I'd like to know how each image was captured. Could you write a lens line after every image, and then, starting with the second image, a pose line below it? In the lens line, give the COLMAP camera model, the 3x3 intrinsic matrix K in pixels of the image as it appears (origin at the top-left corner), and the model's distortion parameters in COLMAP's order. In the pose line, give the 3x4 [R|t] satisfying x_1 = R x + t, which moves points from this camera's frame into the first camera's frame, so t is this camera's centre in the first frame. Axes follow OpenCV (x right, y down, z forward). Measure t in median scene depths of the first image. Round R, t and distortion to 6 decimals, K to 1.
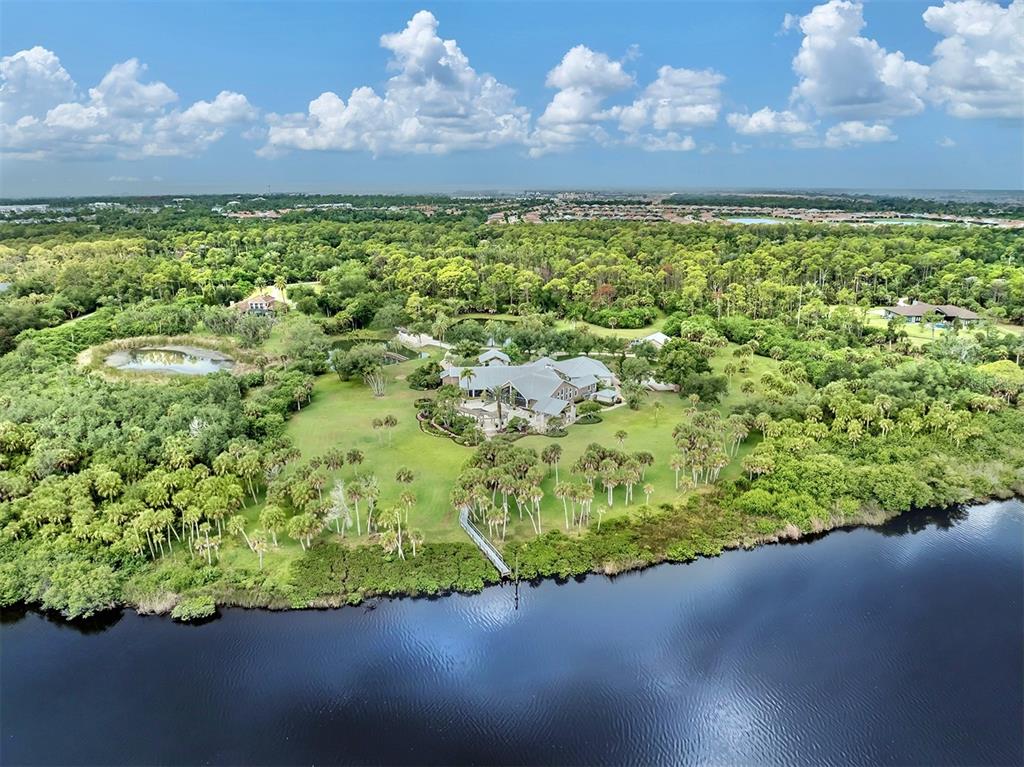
lens RADIAL K [[723.8, 0, 513.1], [0, 723.8, 386.0], [0, 0, 1]] dist [-0.061166, 0.035515]
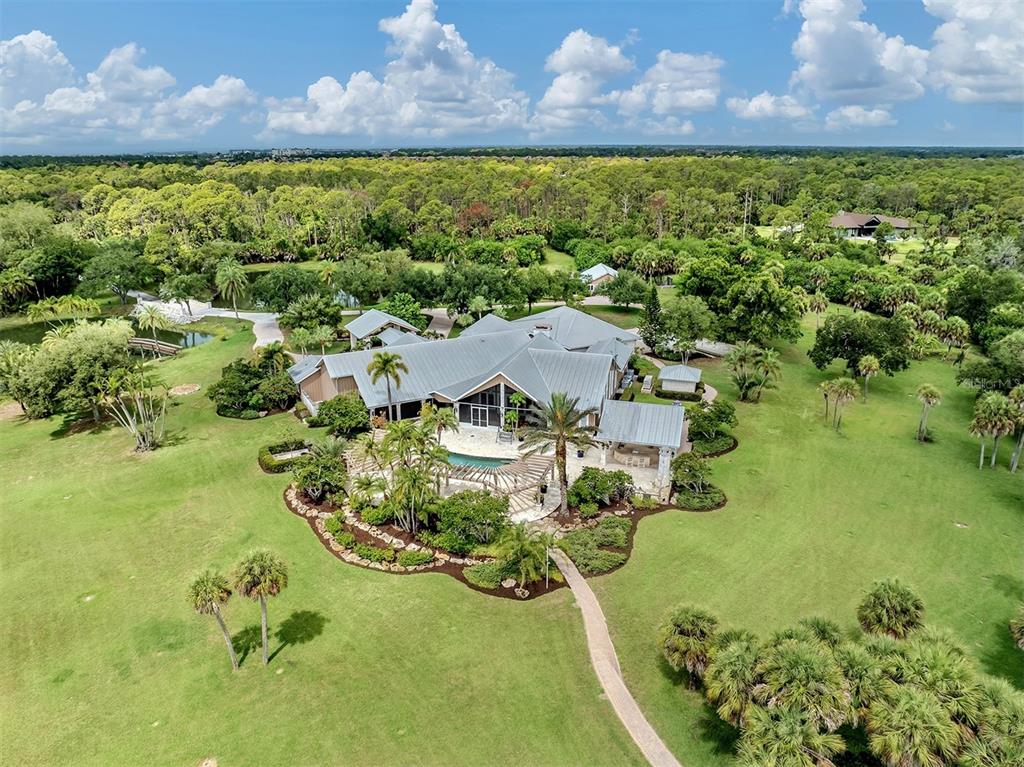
lens RADIAL K [[723.8, 0, 513.1], [0, 723.8, 386.0], [0, 0, 1]] dist [-0.061166, 0.035515]
pose [[0.926478, -0.122718, 0.355779, -0.105095], [0.106171, 0.992172, 0.065750, -0.018479], [-0.361063, -0.023142, 0.932254, 0.444673]]
